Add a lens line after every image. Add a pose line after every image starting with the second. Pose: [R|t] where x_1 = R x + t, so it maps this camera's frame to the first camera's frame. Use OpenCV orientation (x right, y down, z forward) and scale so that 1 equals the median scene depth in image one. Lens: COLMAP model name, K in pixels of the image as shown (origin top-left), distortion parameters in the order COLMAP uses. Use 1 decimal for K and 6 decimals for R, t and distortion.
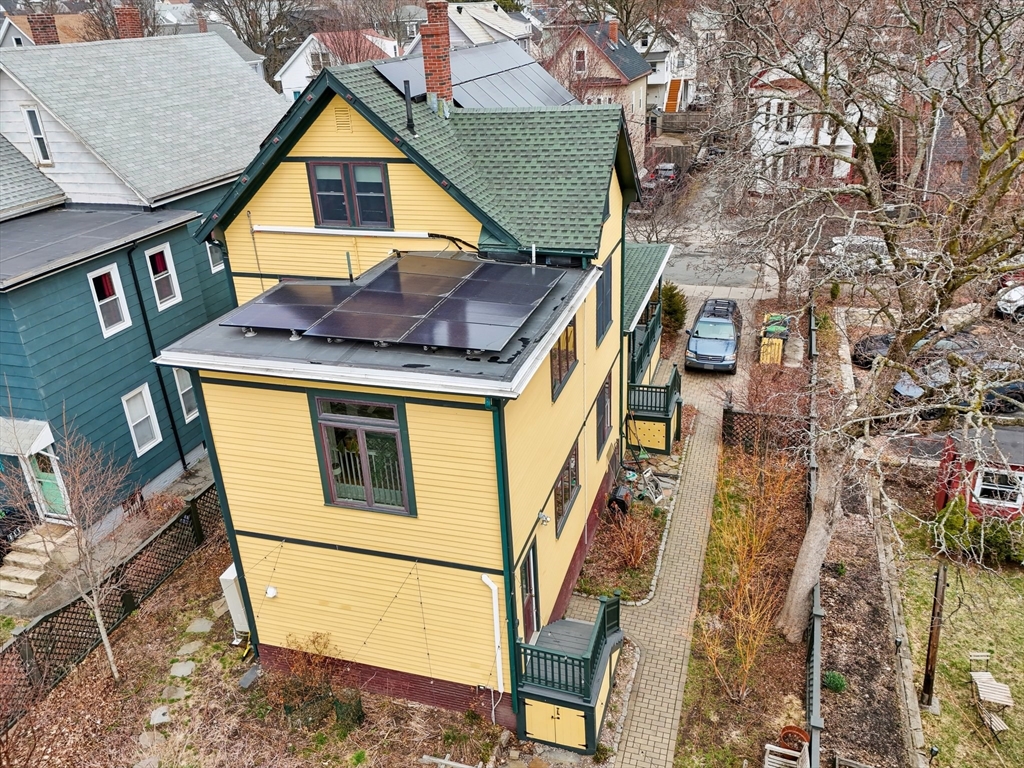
lens RADIAL K [[820.0, 0, 512.0], [0, 820.0, 384.0], [0, 0, 1]] dist [0.038378, -0.014531]
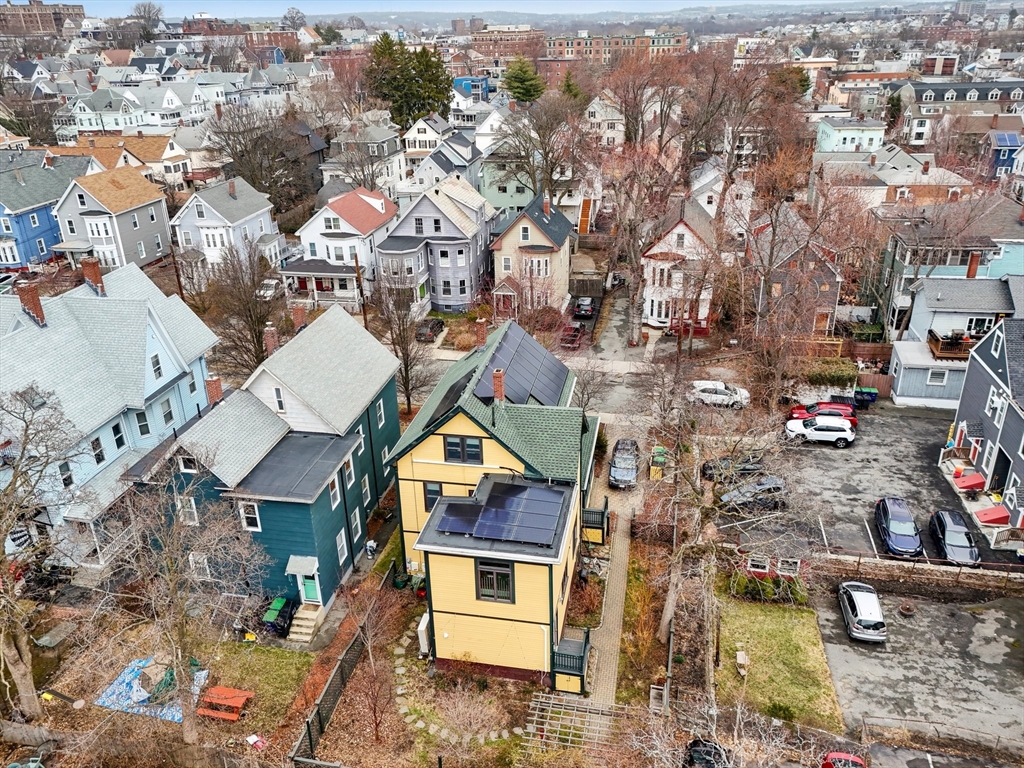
lens RADIAL K [[785.3, 0, 512.0], [0, 785.3, 384.0], [0, 0, 1]] dist [0.036426, -0.010235]
pose [[0.994266, -0.022883, 0.104463, -0.290168], [0.024047, 0.999662, -0.009898, -0.394456], [-0.104201, 0.012353, 0.994480, -1.142113]]
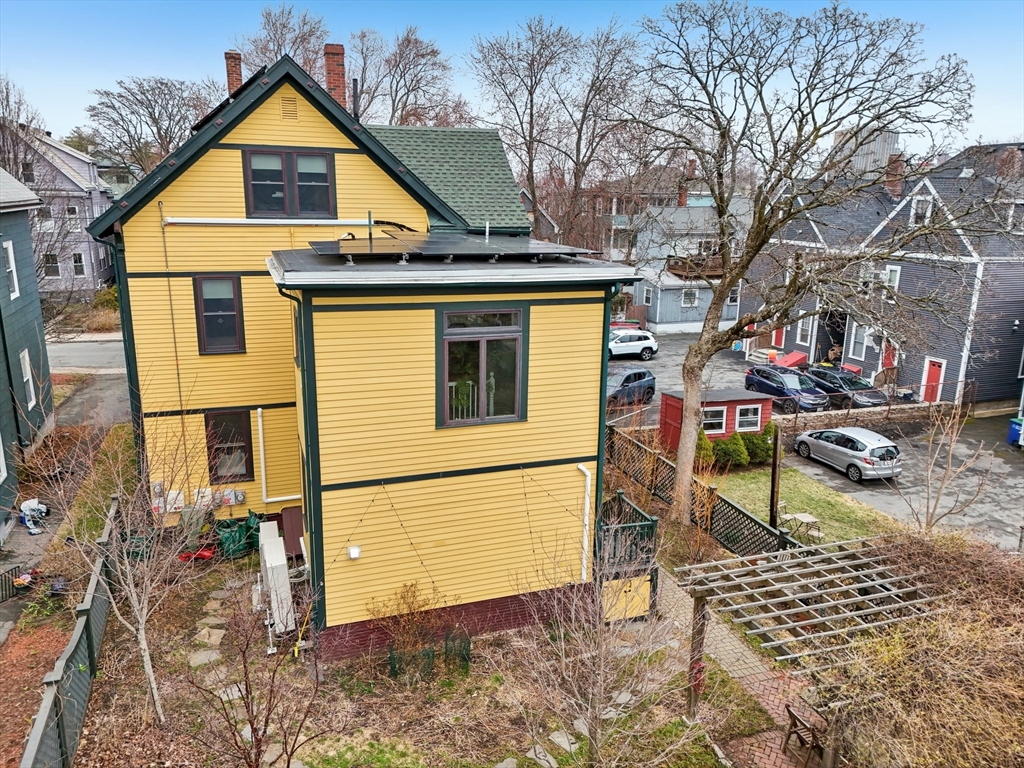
lens RADIAL K [[754.7, 0, 512.0], [0, 754.7, 384.0], [0, 0, 1]] dist [0.040590, -0.001622]
pose [[0.797688, -0.088878, 0.596486, -0.578576], [0.199174, 0.972407, -0.121466, 0.184804], [-0.569231, 0.215697, 0.793379, 0.157508]]
